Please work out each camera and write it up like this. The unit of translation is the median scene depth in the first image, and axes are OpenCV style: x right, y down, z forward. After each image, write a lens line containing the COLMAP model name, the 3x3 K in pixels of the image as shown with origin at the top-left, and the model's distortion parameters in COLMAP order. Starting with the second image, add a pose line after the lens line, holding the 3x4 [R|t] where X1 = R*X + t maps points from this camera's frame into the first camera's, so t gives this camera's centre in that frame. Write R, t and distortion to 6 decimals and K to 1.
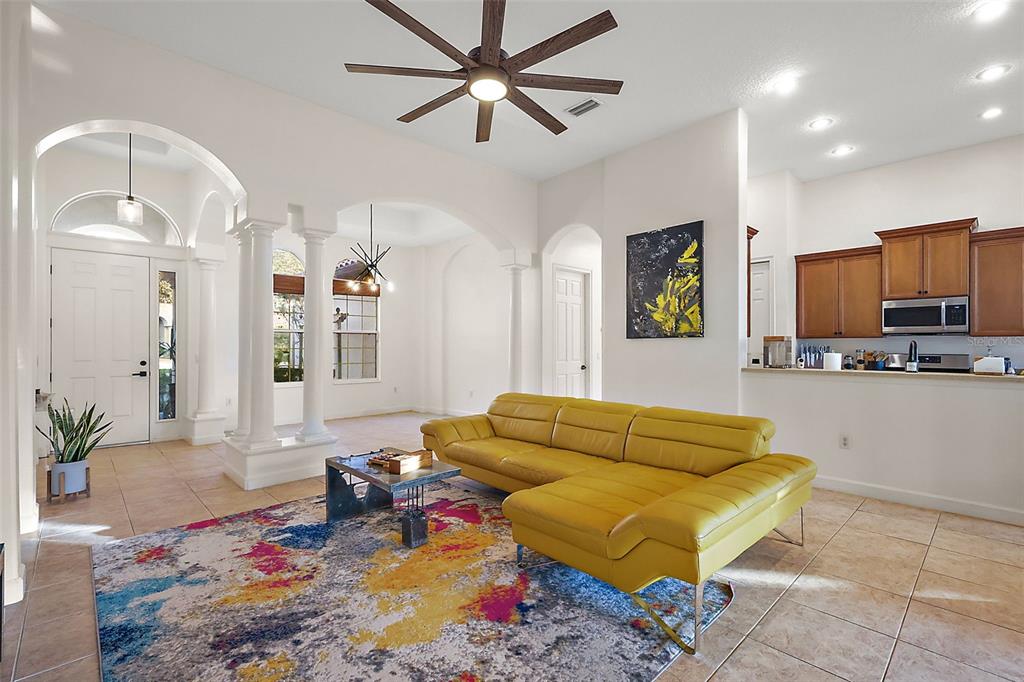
lens RADIAL K [[453.6, 0, 518.5], [0, 453.6, 343.7], [0, 0, 1]] dist [0.000710, 0.000496]
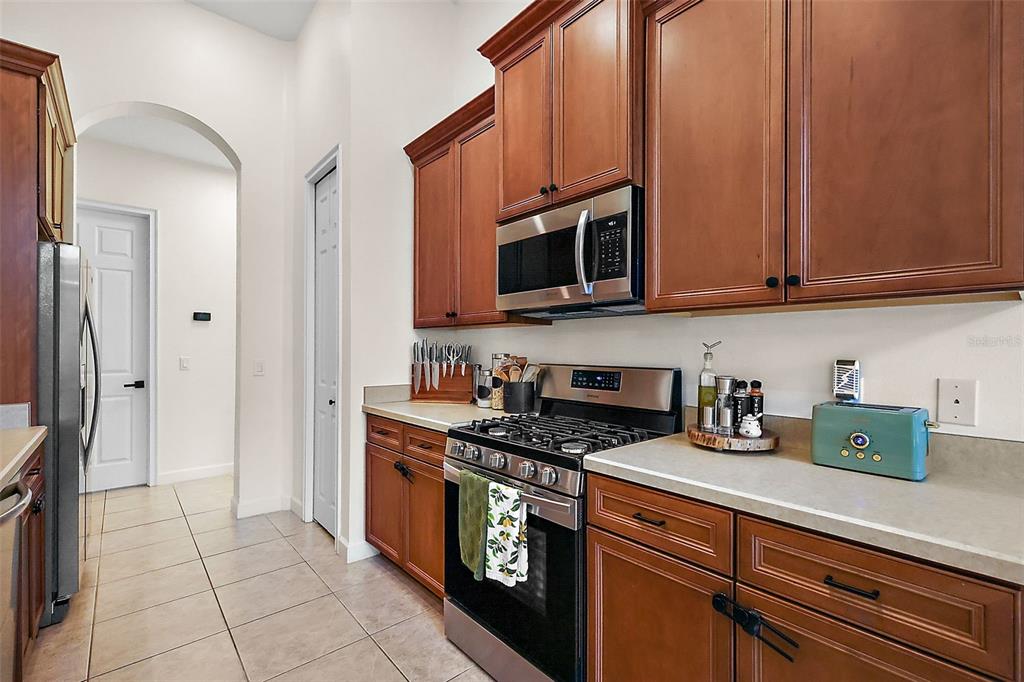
lens RADIAL K [[453.6, 0, 518.5], [0, 453.6, 343.7], [0, 0, 1]] dist [0.000710, 0.000496]
pose [[0.999424, 0.000601, -0.033940, 0.920071], [-0.000681, 0.999997, -0.002355, 0.005711], [0.033939, 0.002376, 0.999421, 0.681001]]
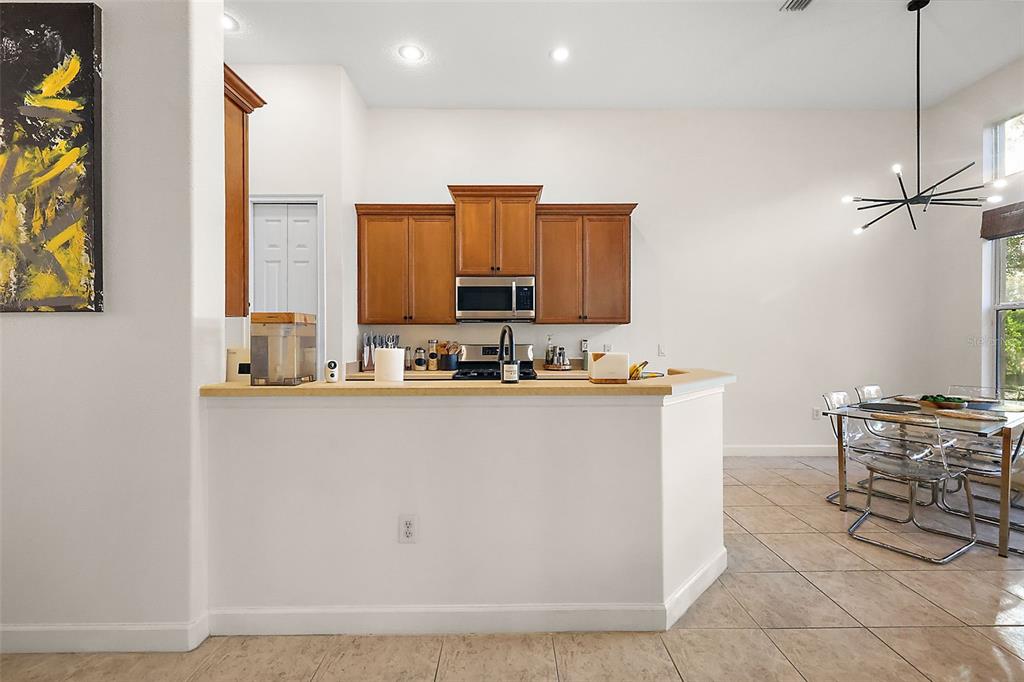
lens RADIAL K [[449.7, 0, 516.1], [0, 449.7, 340.6], [0, 0, 1]] dist [0.000822, -0.000403]
pose [[0.675725, -0.009775, 0.737089, 0.339556], [-0.000732, 0.999903, 0.013931, 0.003974], [-0.737154, -0.009953, 0.675652, 0.450912]]
